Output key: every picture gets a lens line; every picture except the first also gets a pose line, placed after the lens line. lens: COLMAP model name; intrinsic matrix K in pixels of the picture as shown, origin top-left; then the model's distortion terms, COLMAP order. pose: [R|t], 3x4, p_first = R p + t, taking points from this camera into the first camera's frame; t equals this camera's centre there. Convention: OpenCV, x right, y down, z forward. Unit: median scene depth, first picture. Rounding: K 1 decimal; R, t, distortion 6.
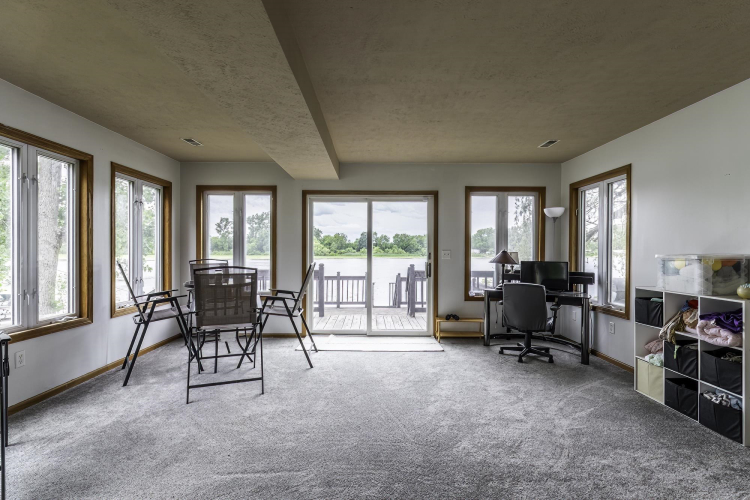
lens RADIAL K [[363.3, 0, 364.0], [0, 363.3, 254.9], [0, 0, 1]] dist [0.001582, 0.000014]
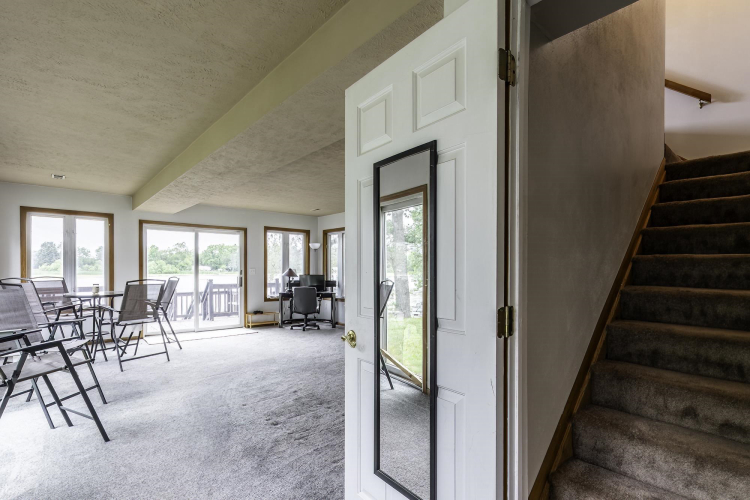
lens RADIAL K [[373.9, 0, 374.7], [0, 373.9, 275.6], [0, 0, 1]] dist [-0.000558, -0.000324]
pose [[0.749534, -0.012806, 0.661842, -0.477452], [0.006492, 0.999907, 0.011996, 0.002327], [-0.661934, -0.004694, 0.749547, -0.553854]]
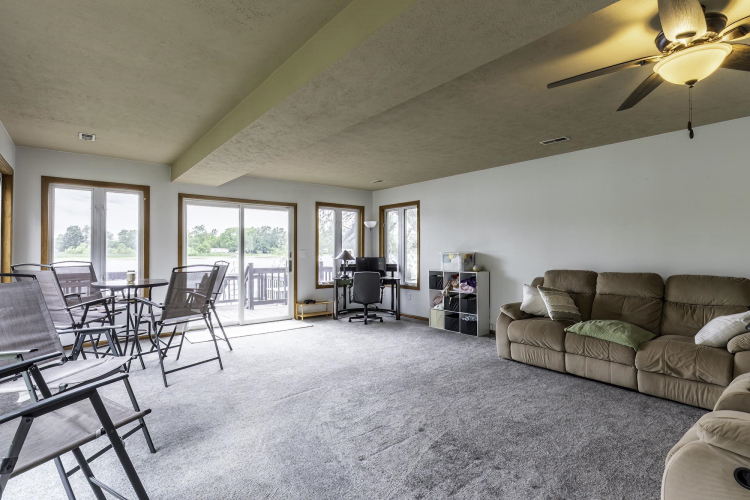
lens RADIAL K [[372.7, 0, 375.0], [0, 372.7, 250.0], [0, 0, 1]] dist [-0.000143, -0.000023]
pose [[0.773993, -0.003323, 0.633185, -0.475567], [0.010664, 0.999913, -0.007788, -0.000916], [-0.633104, 0.012780, 0.773961, -0.206742]]
